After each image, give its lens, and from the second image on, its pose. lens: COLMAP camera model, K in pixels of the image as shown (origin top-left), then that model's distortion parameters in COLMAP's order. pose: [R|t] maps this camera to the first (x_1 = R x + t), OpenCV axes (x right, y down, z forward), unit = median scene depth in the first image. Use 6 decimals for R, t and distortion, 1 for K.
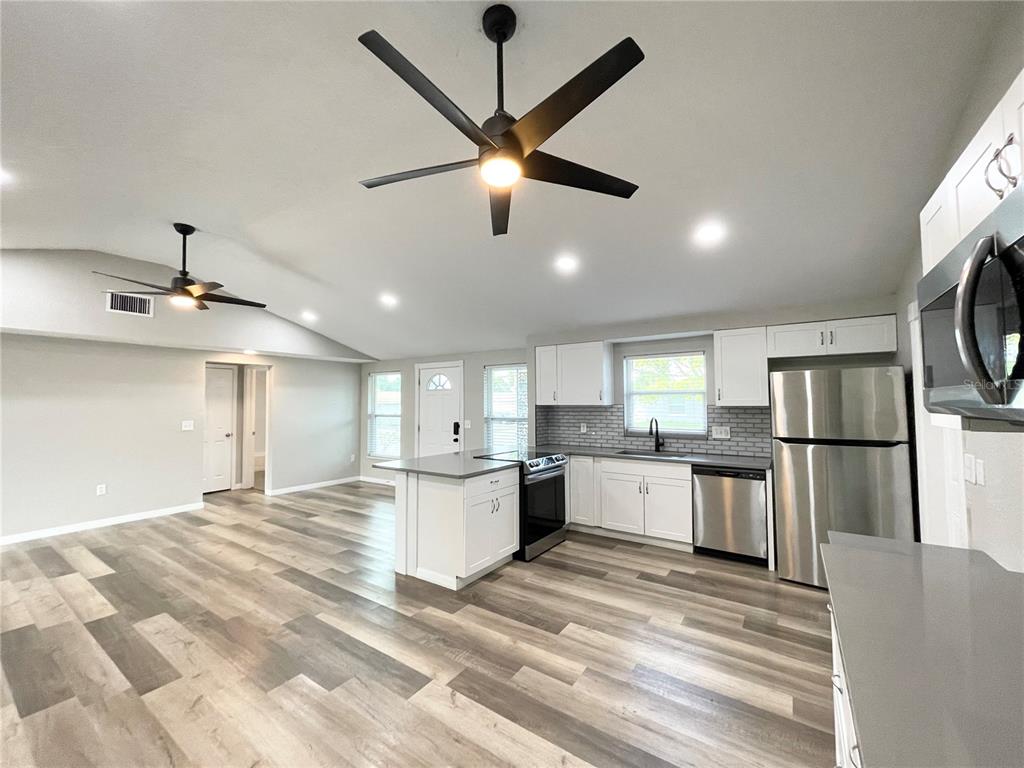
lens RADIAL K [[412.7, 0, 510.1], [0, 412.7, 385.3], [0, 0, 1]] dist [0.000060, 0.000313]
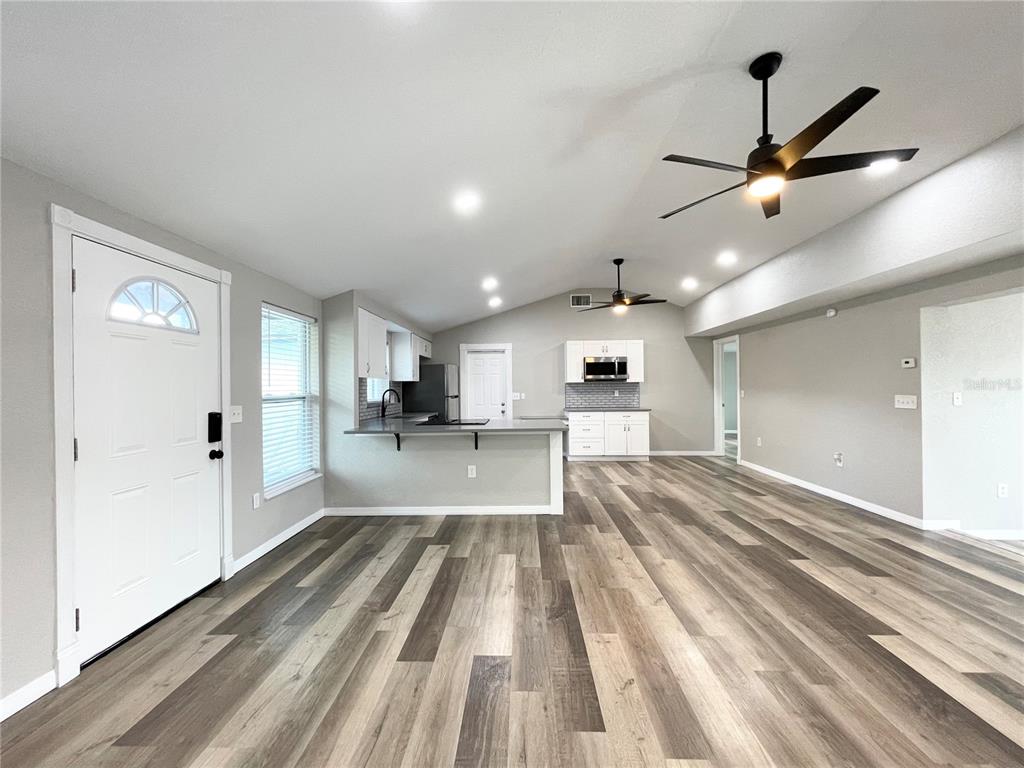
lens RADIAL K [[412.7, 0, 510.1], [0, 412.7, 385.3], [0, 0, 1]] dist [0.000060, 0.000313]
pose [[-0.540095, 0.015306, 0.841465, -1.184910], [-0.021560, 0.999255, -0.032014, 0.124567], [-0.841328, -0.035433, -0.539363, 1.770272]]
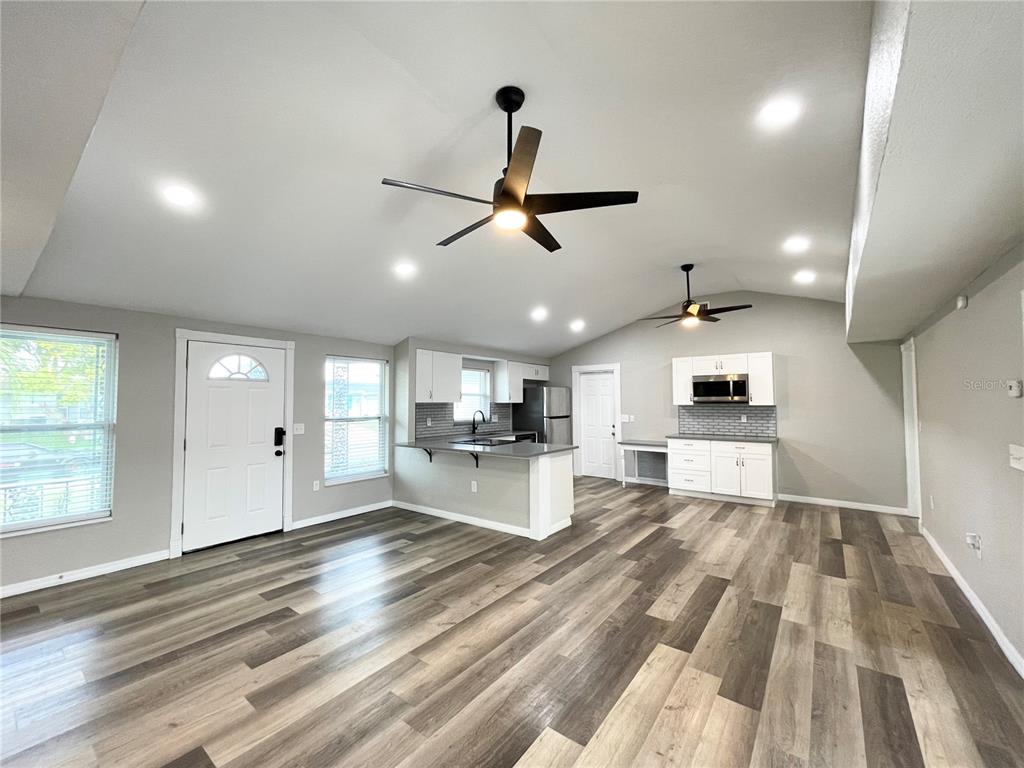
lens RADIAL K [[412.7, 0, 510.1], [0, 412.7, 385.3], [0, 0, 1]] dist [0.000060, 0.000313]
pose [[0.052870, 0.045790, 0.997551, -1.483976], [-0.038562, 0.998297, -0.043780, 0.059500], [-0.997857, -0.036153, 0.054546, 1.036412]]
